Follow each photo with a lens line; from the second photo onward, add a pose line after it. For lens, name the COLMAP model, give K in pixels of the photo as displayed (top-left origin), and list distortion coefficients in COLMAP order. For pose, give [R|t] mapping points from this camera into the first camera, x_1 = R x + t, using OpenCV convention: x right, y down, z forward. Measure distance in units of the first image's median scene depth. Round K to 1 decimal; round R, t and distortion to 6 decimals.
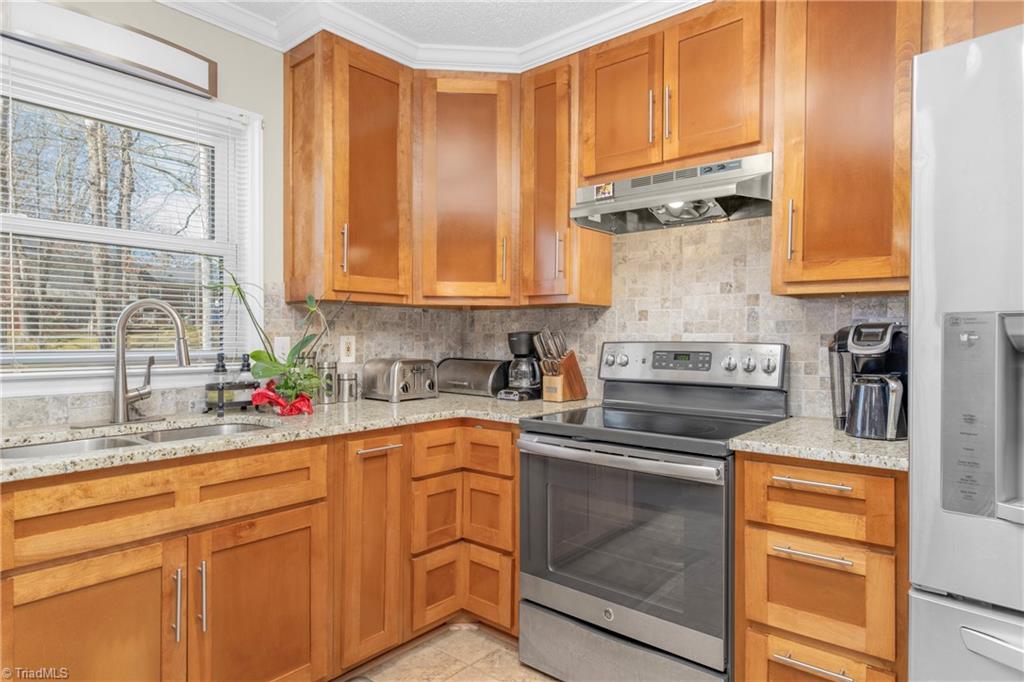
lens RADIAL K [[591.0, 0, 512.0], [0, 591.0, 341.0], [0, 0, 1]] dist [0.007025, 0.000428]
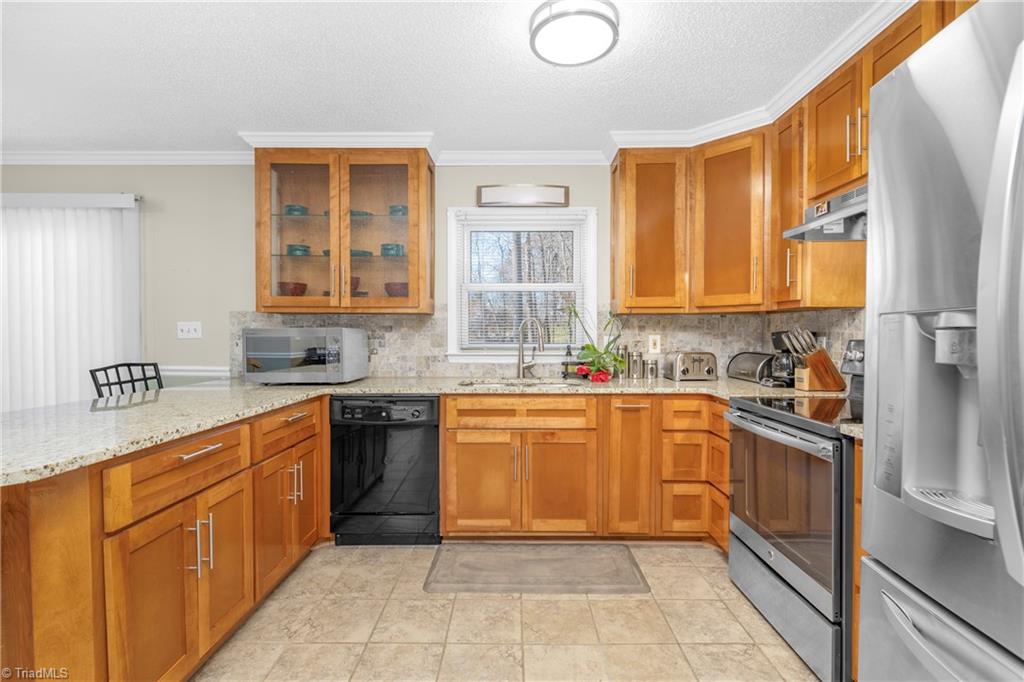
lens RADIAL K [[469.2, 0, 512.0], [0, 469.2, 341.0], [0, 0, 1]] dist [-0.001216, -0.000568]
pose [[0.639429, 0.004657, -0.768836, 0.466633], [-0.001816, 0.999988, 0.004547, 0.001062], [0.768848, -0.001511, 0.639430, -0.053437]]
